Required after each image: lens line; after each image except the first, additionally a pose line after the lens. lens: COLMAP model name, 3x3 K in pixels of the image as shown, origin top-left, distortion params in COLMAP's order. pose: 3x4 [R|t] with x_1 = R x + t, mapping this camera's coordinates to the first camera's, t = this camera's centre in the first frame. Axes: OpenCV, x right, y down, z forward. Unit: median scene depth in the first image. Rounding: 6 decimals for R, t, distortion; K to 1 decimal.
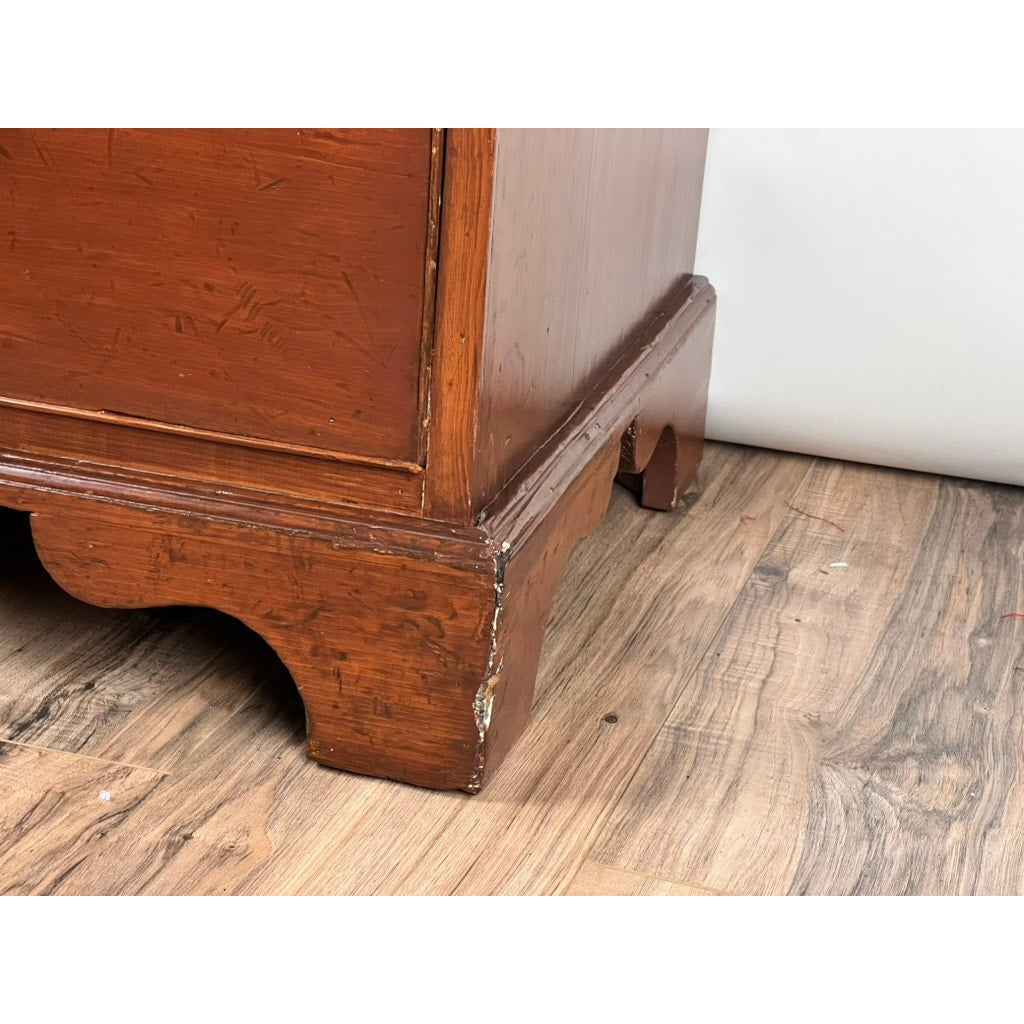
lens RADIAL K [[2268.9, 0, 522.0], [0, 2268.9, 510.7], [0, 0, 1]] dist [0.012424, 3.091811]
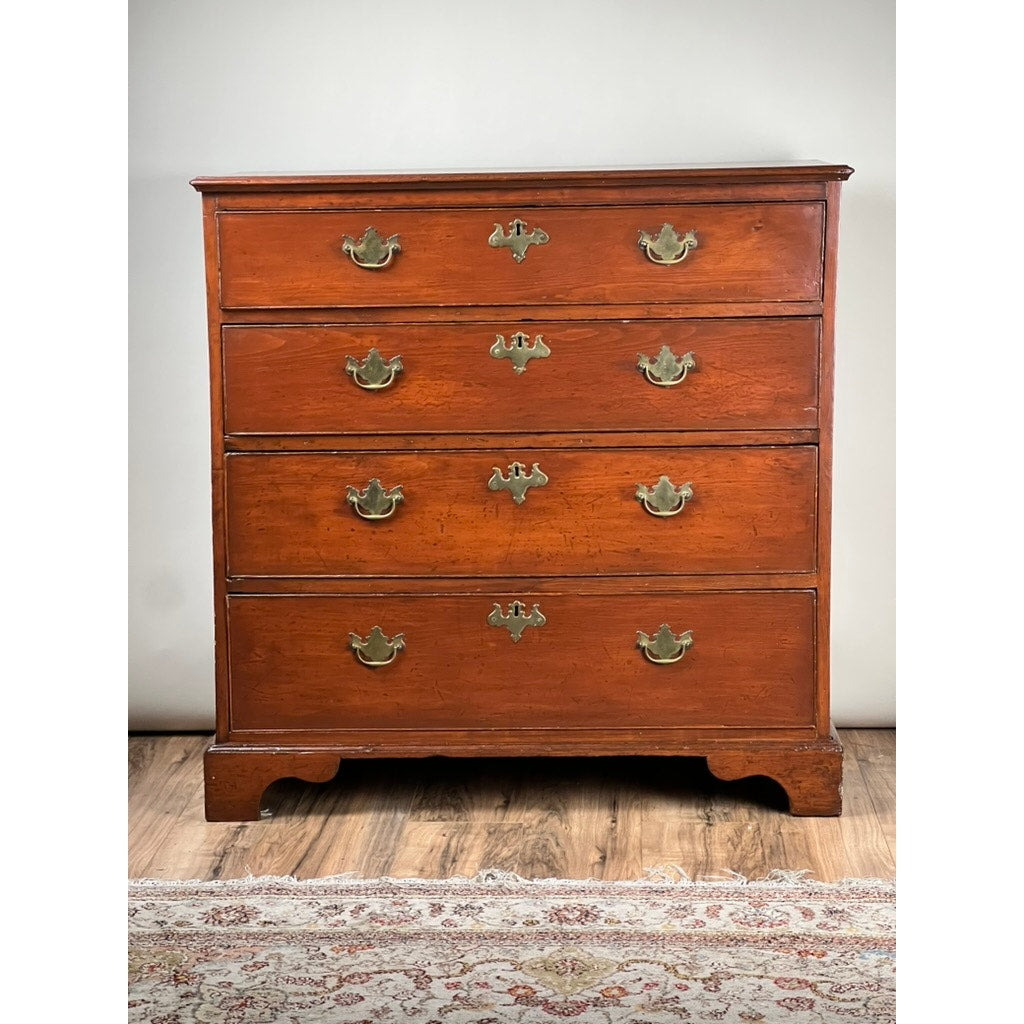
lens RADIAL K [[2275.0, 0, 512.0], [0, 2275.0, 512.0], [0, 0, 1]] dist [-0.474278, 13.122893]
pose [[0.967225, -0.125766, 0.220589, -1.278901], [0.164535, 0.972094, -0.167216, 0.176168], [-0.193403, 0.198030, 0.960926, -2.510231]]
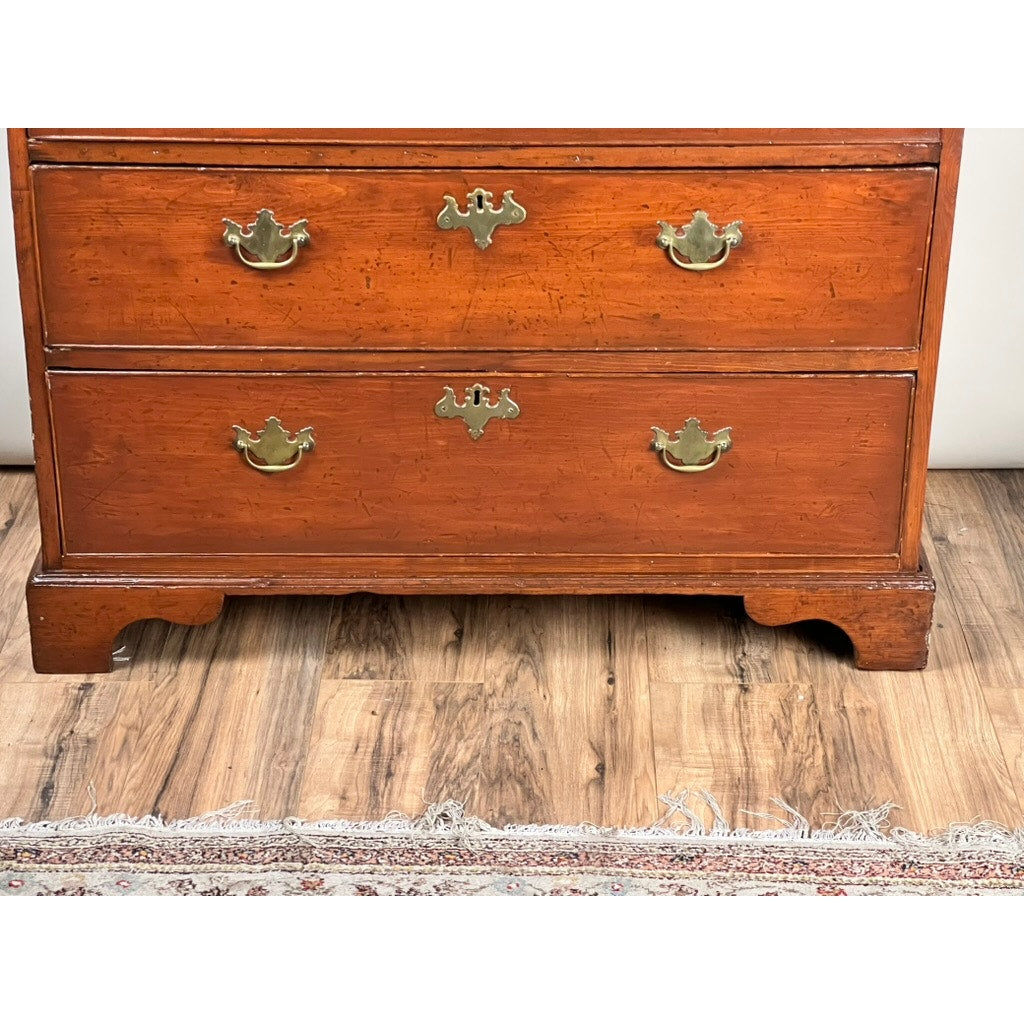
lens RADIAL K [[2268.9, 0, 522.0], [0, 2268.9, 510.7], [0, 0, 1]] dist [0.012424, 3.091811]
pose [[0.958606, -0.185757, 0.215800, -1.003596], [0.158451, 0.977712, 0.137741, -0.491967], [-0.236576, -0.097845, 0.966674, -1.420322]]
